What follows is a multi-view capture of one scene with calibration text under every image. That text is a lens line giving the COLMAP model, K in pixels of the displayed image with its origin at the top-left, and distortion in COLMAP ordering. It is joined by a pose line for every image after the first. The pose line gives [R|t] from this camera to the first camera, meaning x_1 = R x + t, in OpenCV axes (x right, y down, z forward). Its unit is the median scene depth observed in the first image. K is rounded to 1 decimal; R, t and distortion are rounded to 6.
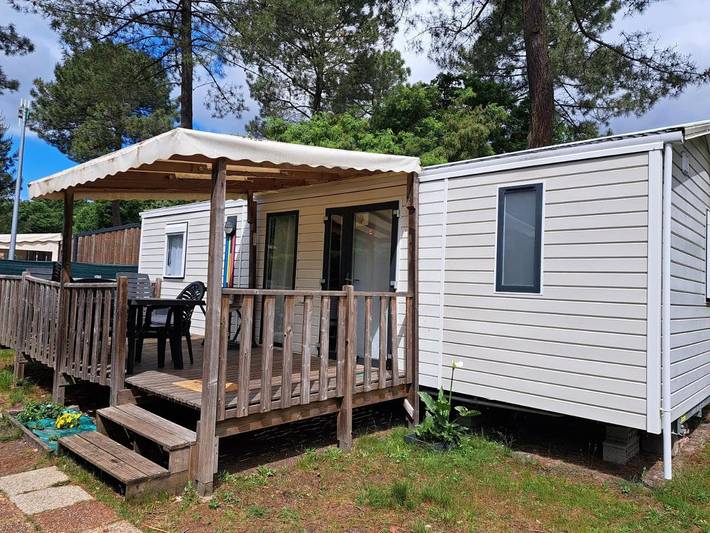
lens RADIAL K [[506.5, 0, 359.1], [0, 506.5, 264.1], [0, 0, 1]] dist [0.049904, -0.010138]
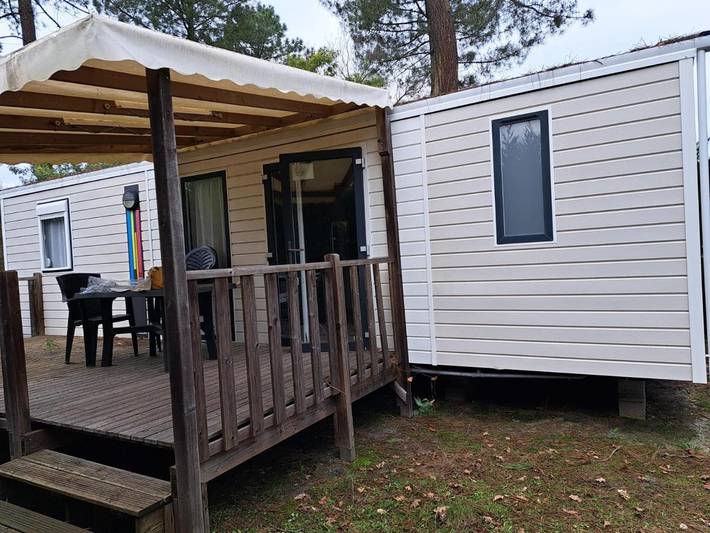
lens RADIAL K [[506.5, 0, 352.4], [0, 506.5, 269.0], [0, 0, 1]] dist [0.049904, -0.010138]
pose [[0.973346, -0.104296, 0.204254, -0.133848], [0.089782, 0.992815, 0.079104, 0.004955], [-0.211037, -0.058657, 0.975717, 0.201187]]
